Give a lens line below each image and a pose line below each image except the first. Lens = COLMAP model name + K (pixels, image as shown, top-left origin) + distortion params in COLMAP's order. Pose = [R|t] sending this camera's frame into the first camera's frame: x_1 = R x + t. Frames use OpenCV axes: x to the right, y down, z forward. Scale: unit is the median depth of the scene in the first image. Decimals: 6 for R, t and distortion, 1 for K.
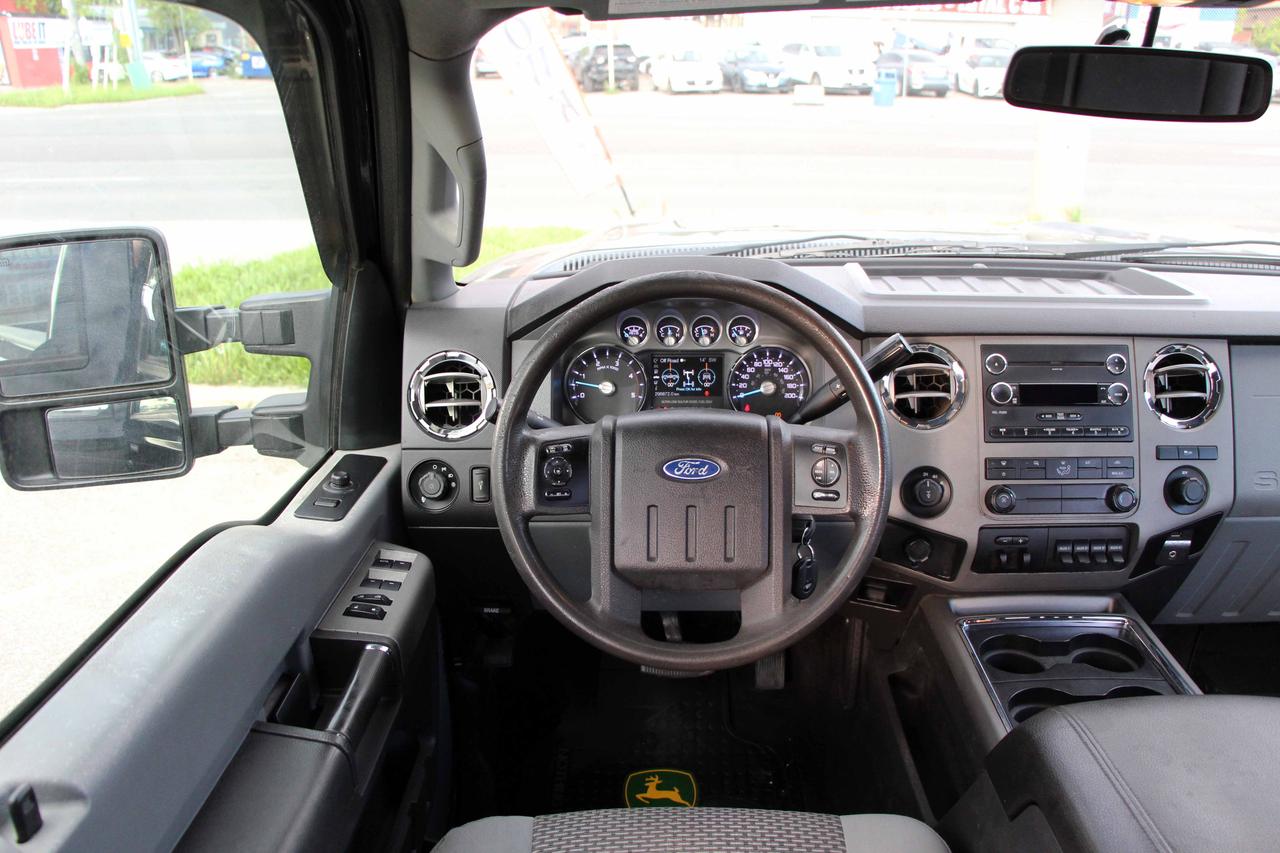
lens RADIAL K [[1053.0, 0, 644.9], [0, 1053.0, 423.0], [0, 0, 1]] dist [-0.183928, 0.148008]
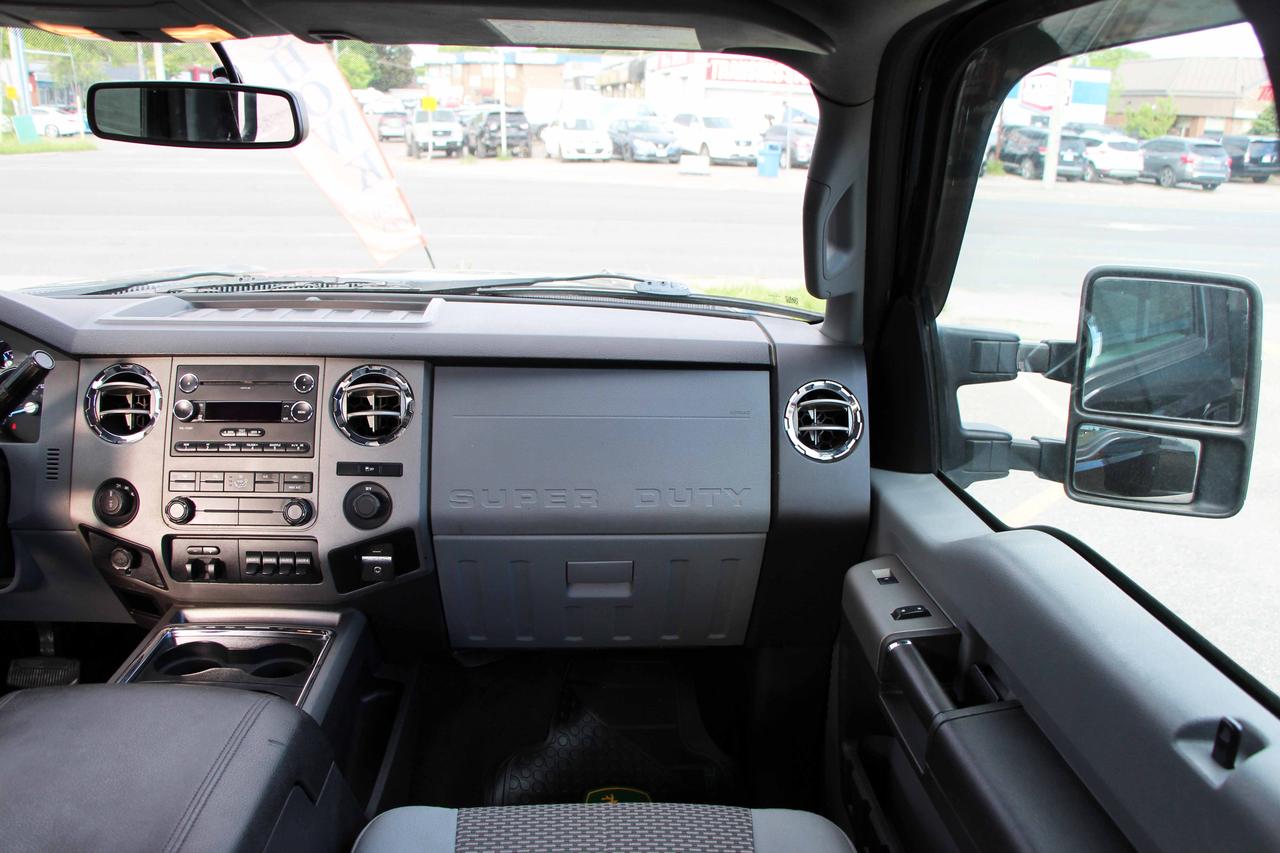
lens RADIAL K [[1053.0, 0, 626.2], [0, 1053.0, 424.5], [0, 0, 1]] dist [-0.183928, 0.148008]
pose [[0.997723, 0.010938, 0.066546, 0.694571], [-0.006812, 0.998058, -0.061925, 0.045837], [-0.067094, 0.061330, 0.995860, -0.074024]]
